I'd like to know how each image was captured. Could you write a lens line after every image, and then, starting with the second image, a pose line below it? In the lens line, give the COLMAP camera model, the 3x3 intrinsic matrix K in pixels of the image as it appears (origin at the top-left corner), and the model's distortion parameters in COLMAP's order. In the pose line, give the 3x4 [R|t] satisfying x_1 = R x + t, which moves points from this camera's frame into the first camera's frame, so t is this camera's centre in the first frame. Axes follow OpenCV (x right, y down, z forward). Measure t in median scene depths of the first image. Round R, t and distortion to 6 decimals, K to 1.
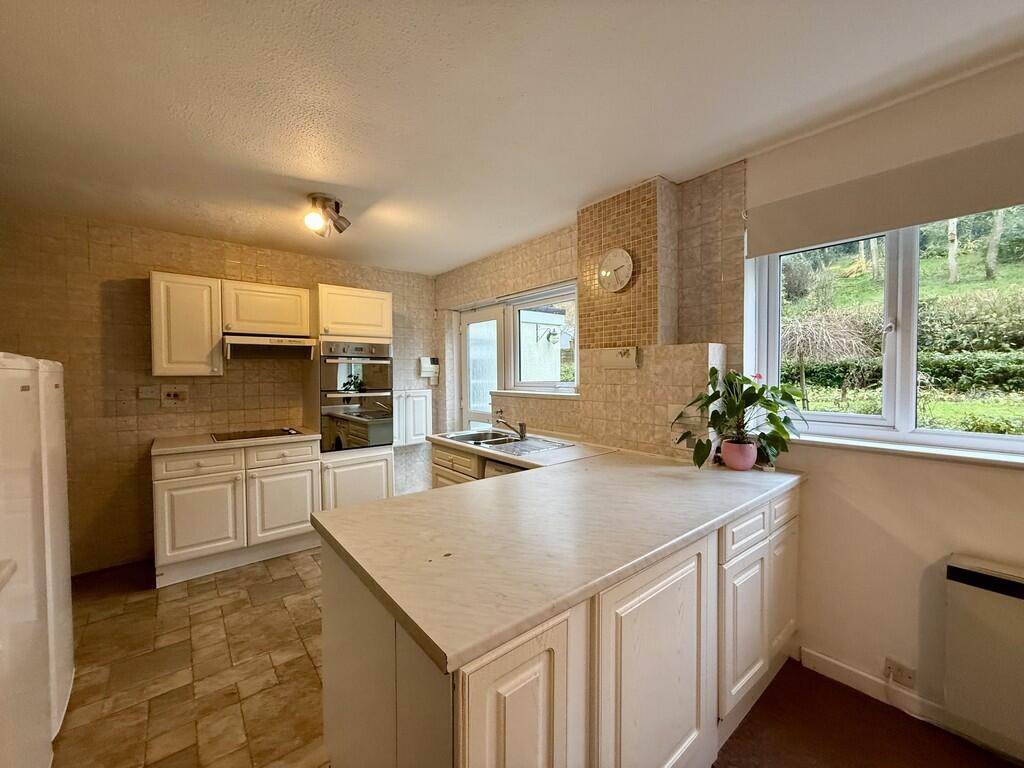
lens RADIAL K [[409.7, 0, 508.8], [0, 409.7, 382.3], [0, 0, 1]] dist [0.000720, 0.000030]
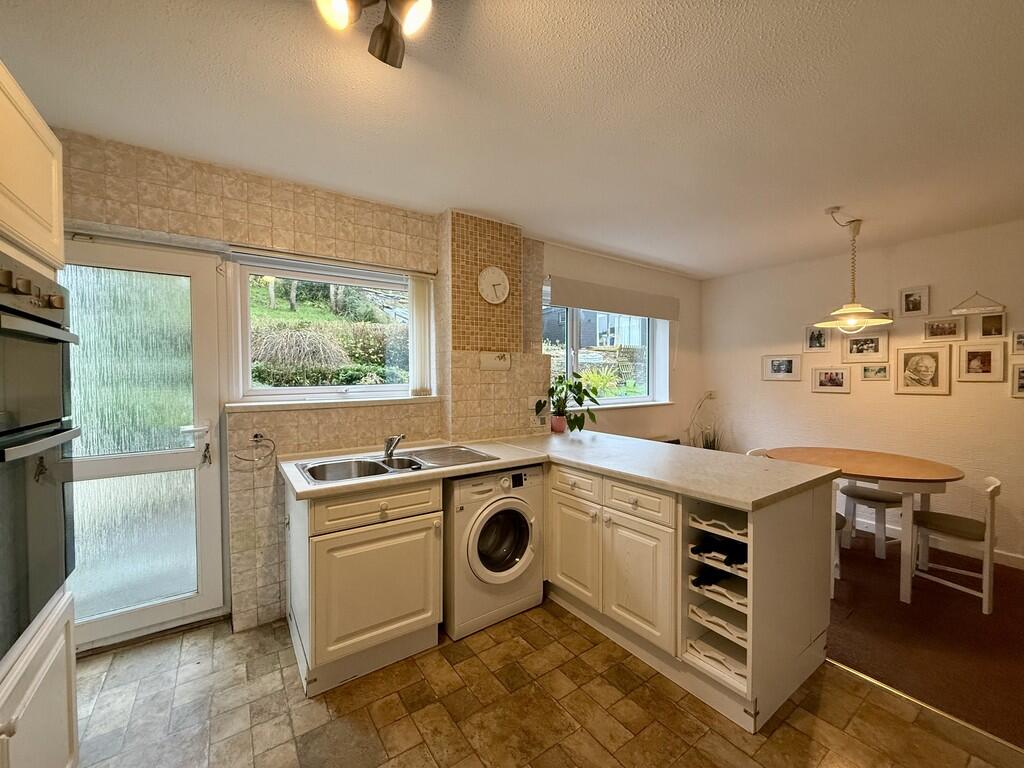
lens RADIAL K [[409.7, 0, 509.4], [0, 409.7, 382.9], [0, 0, 1]] dist [0.000720, 0.000030]
pose [[0.071137, -0.013766, 0.997372, -0.891627], [0.028645, 0.999521, 0.011752, -0.009280], [-0.997055, 0.027734, 0.071497, 0.871901]]
